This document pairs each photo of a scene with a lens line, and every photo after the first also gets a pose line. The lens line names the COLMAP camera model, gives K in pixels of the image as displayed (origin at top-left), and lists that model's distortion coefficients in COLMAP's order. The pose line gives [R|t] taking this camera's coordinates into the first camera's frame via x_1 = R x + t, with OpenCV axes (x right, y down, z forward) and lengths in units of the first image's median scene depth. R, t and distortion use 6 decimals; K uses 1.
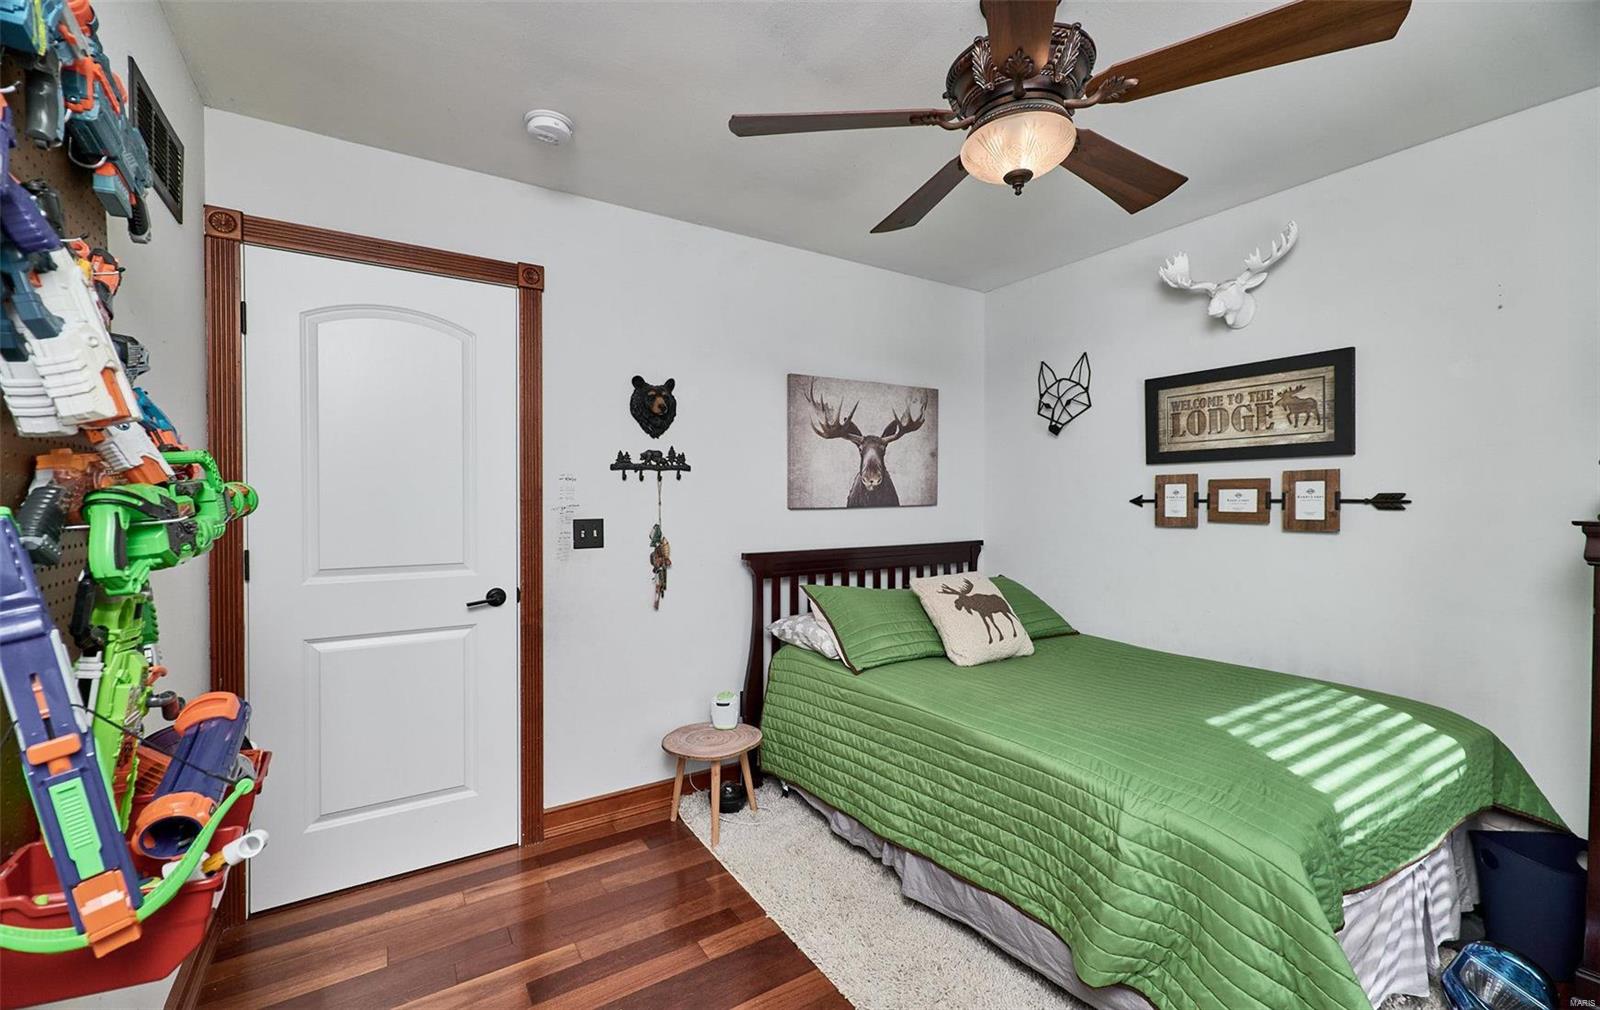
lens RADIAL K [[675.7, 0, 802.0], [0, 675.7, 503.8], [0, 0, 1]] dist [0.014295, 0.001246]
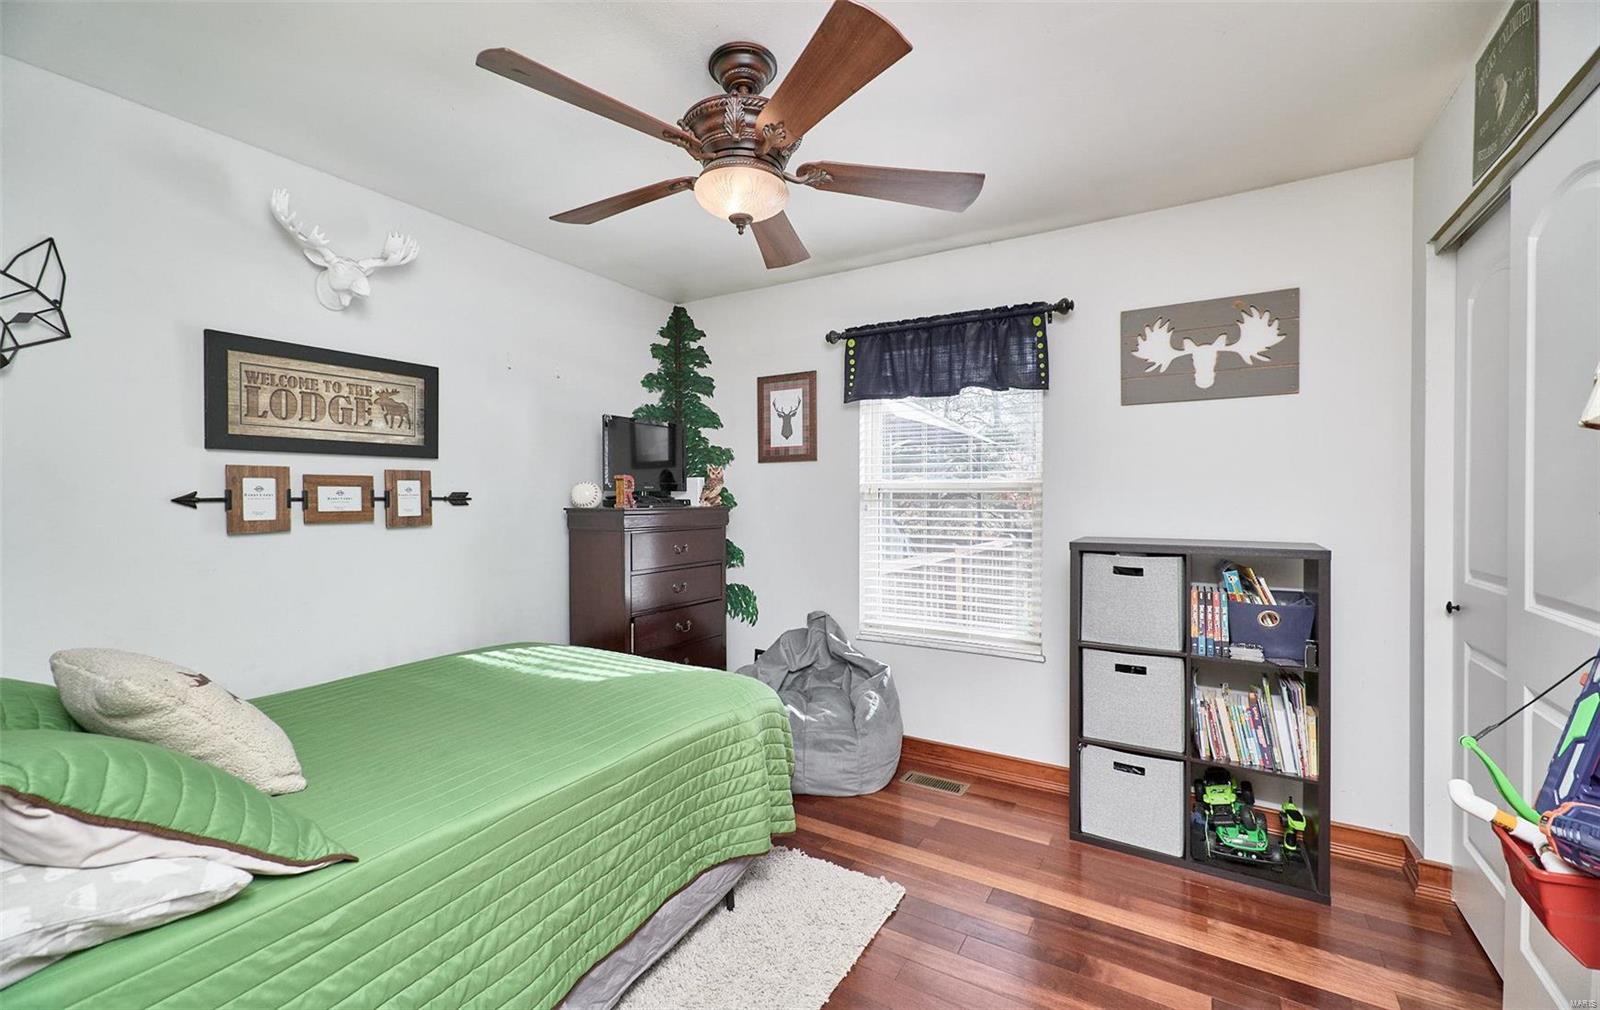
lens RADIAL K [[675.7, 0, 798.9], [0, 675.7, 496.9], [0, 0, 1]] dist [0.014295, 0.001246]
pose [[-0.441272, 0.000257, 0.897373, -0.462196], [0.009015, 0.999951, 0.004147, -0.005616], [-0.897328, 0.009919, -0.441253, 0.862465]]
